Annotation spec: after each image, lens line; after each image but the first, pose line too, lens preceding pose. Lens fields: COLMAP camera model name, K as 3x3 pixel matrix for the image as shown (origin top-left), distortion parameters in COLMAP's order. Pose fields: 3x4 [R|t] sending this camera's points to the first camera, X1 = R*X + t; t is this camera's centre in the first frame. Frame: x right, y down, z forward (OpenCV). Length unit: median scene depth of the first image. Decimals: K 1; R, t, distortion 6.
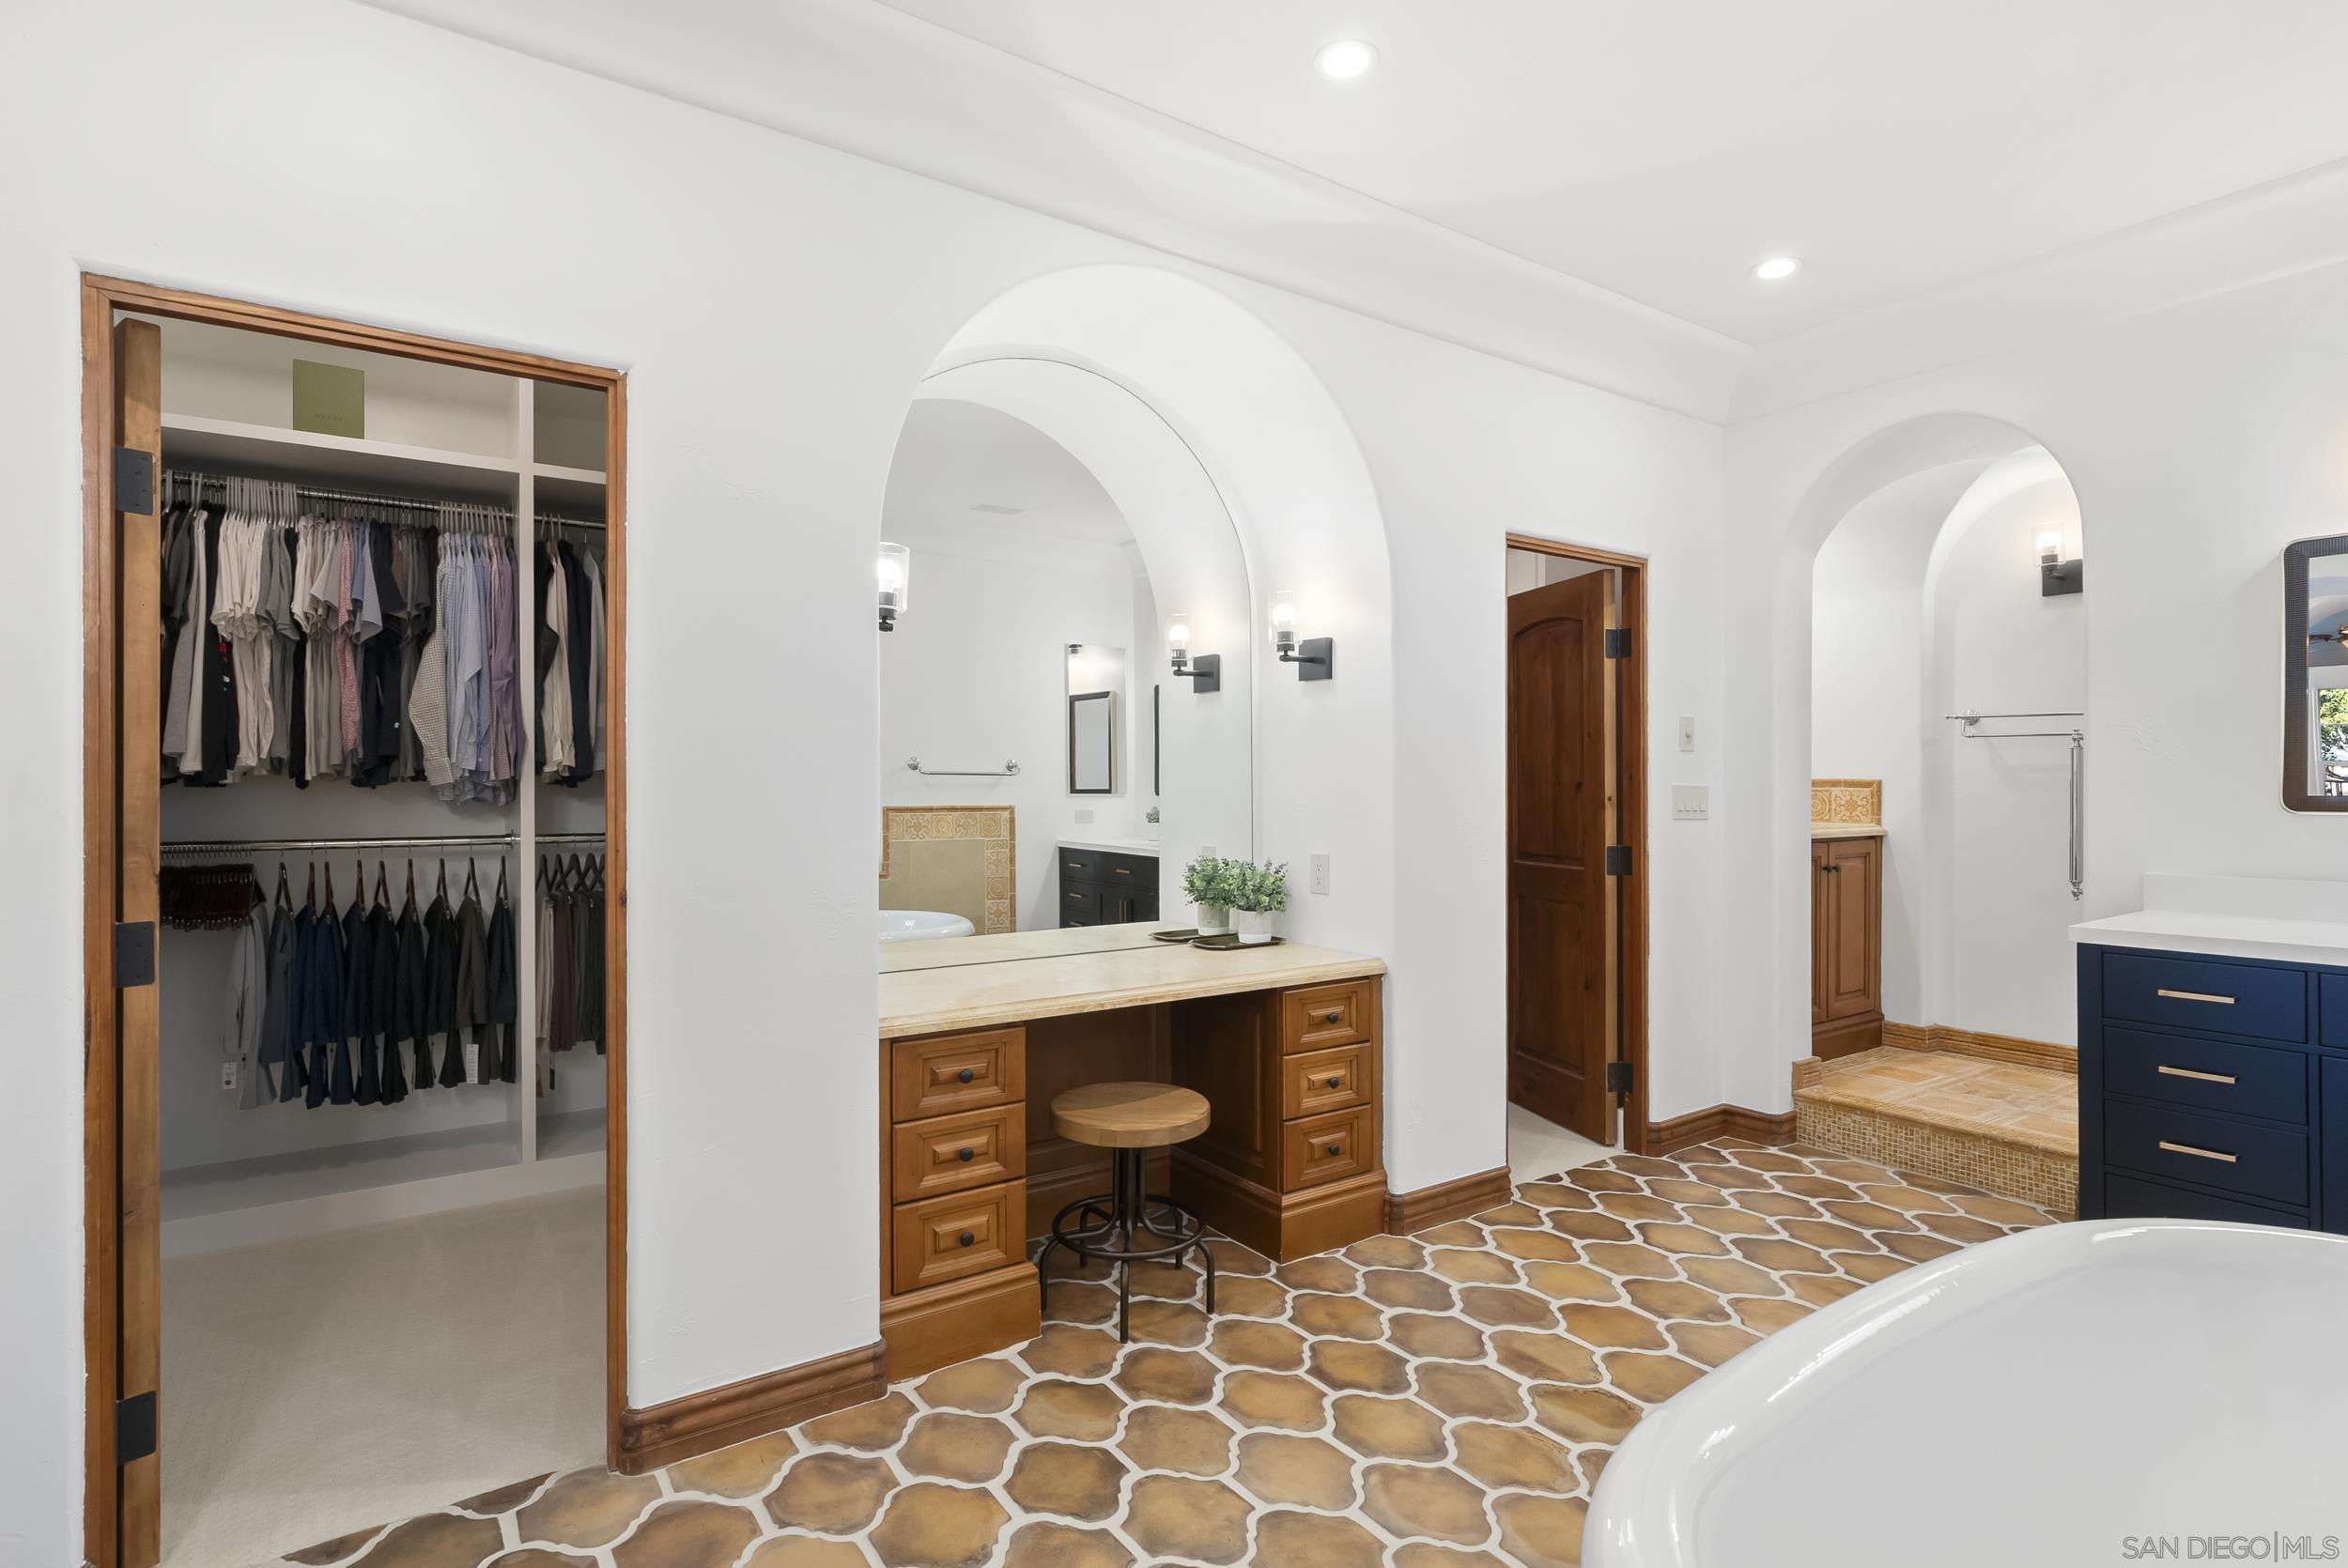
lens RADIAL K [[1147.6, 0, 1168.6], [0, 1147.6, 782.6], [0, 0, 1]] dist [0.001517, 0.000106]
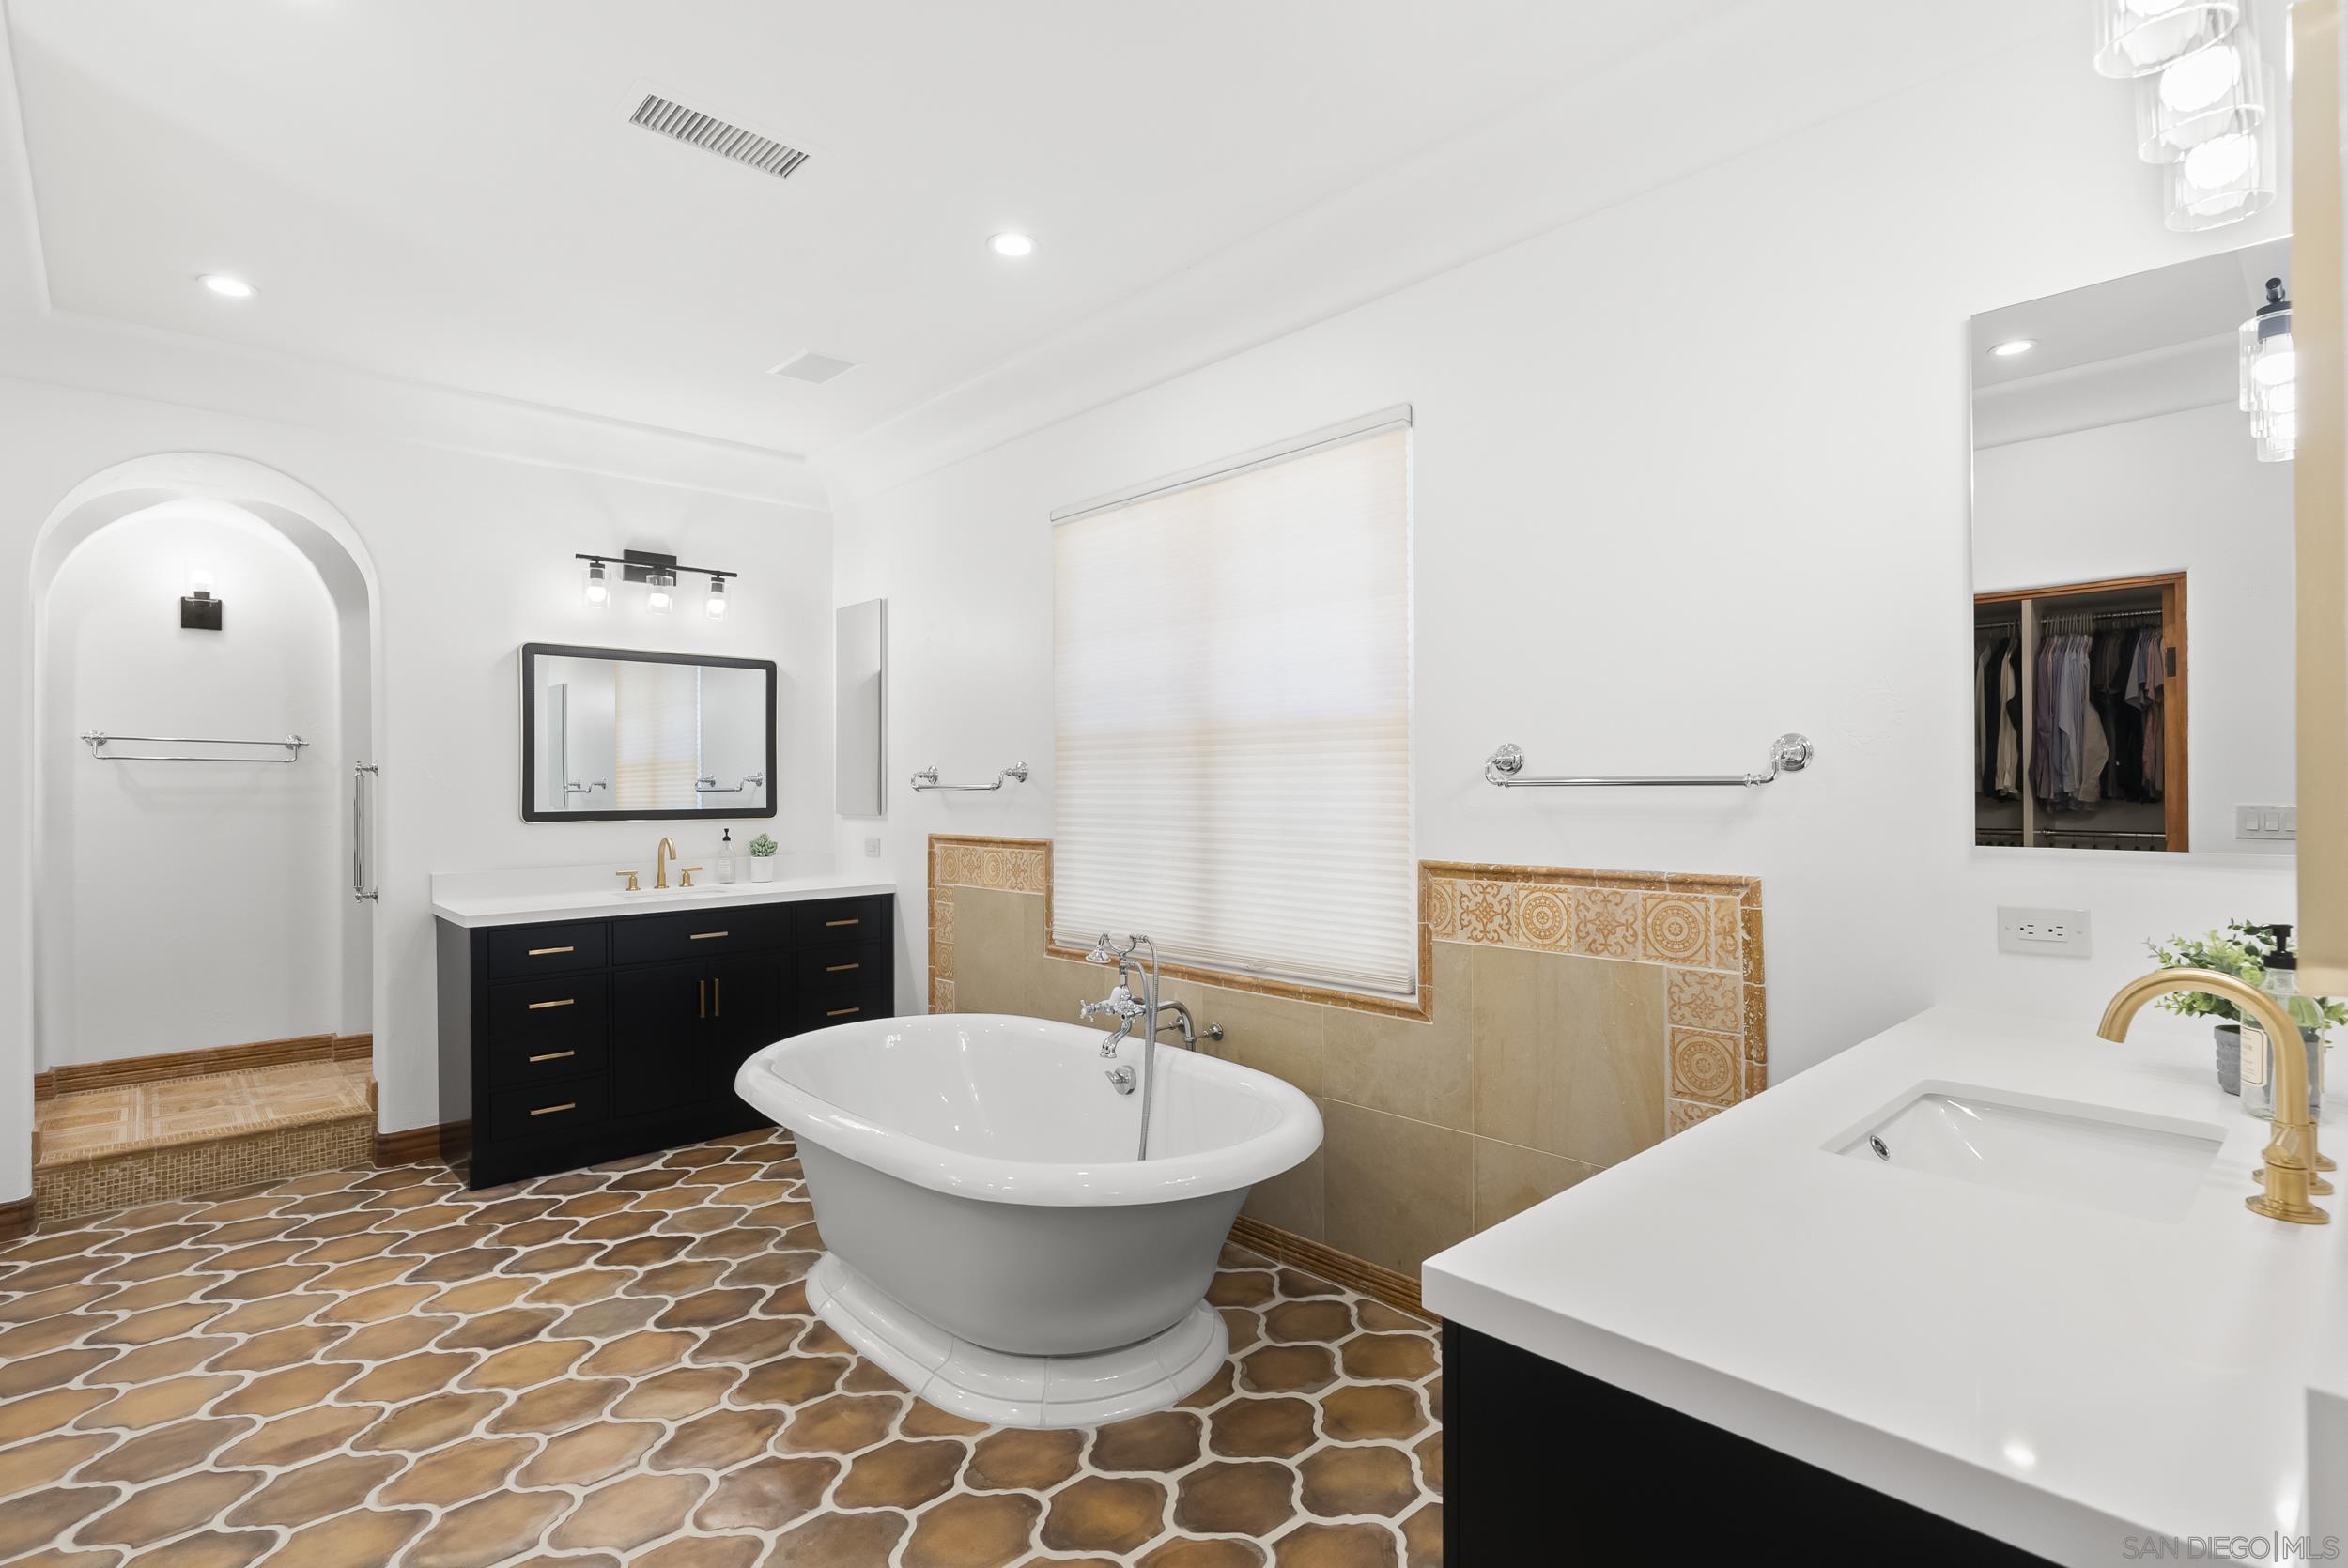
lens RADIAL K [[1147.6, 0, 1170.0], [0, 1147.6, 786.6], [0, 0, 1]] dist [0.001517, 0.000106]
pose [[-0.147420, 0.004034, 0.989066, -0.524928], [0.003973, 0.999986, -0.003486, -0.011741], [-0.989066, 0.003415, -0.147434, 0.338278]]
